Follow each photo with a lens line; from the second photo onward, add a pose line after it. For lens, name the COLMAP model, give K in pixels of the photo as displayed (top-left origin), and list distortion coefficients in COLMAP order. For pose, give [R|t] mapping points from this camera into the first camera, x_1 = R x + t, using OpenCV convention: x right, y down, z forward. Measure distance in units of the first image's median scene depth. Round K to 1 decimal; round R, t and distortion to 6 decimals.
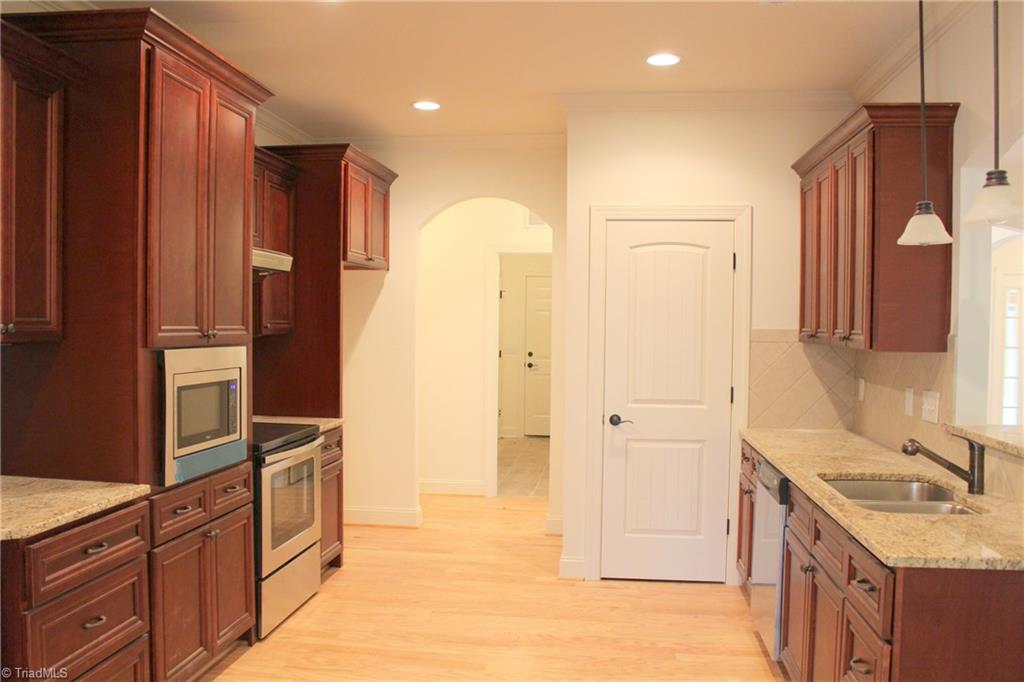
lens RADIAL K [[848.0, 0, 506.9], [0, 848.0, 355.1], [0, 0, 1]] dist [-0.159817, 0.134781]
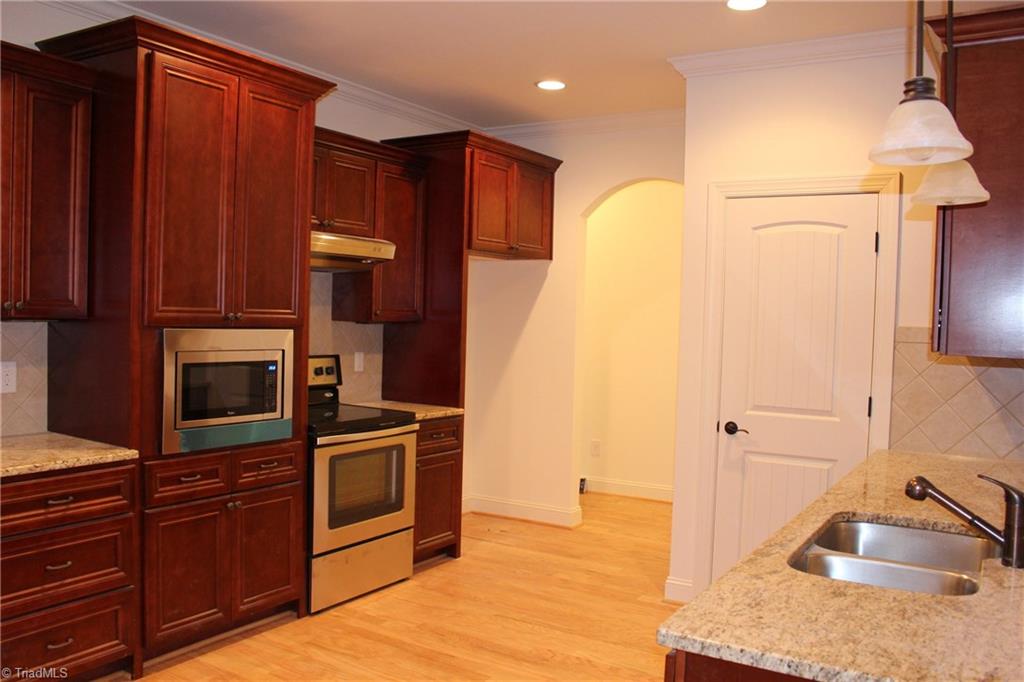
lens RADIAL K [[848.0, 0, 506.9], [0, 848.0, 355.1], [0, 0, 1]] dist [-0.159817, 0.134781]
pose [[0.907172, 0.034944, -0.419306, 0.366011], [-0.034256, 0.999371, 0.009172, 0.002448], [0.419363, 0.006043, 0.907798, 0.161822]]
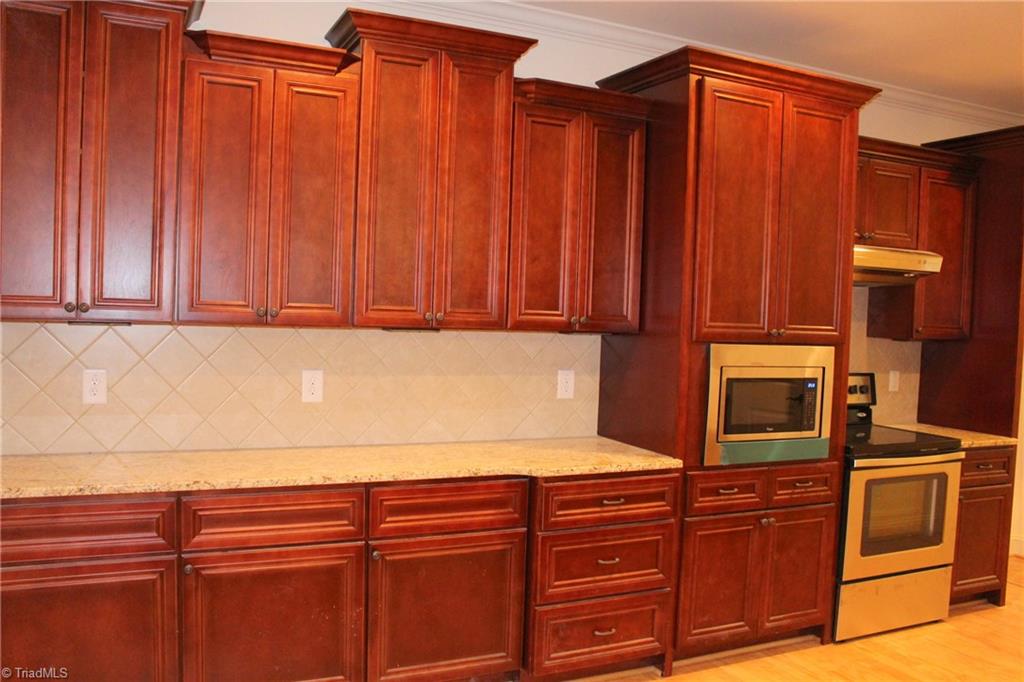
lens RADIAL K [[848.0, 0, 506.9], [0, 848.0, 355.1], [0, 0, 1]] dist [-0.159817, 0.134781]
pose [[0.528376, 0.049952, -0.847540, 0.327234], [-0.056600, 0.998119, 0.023541, -0.001769], [0.847122, 0.035532, 0.530209, 0.132018]]
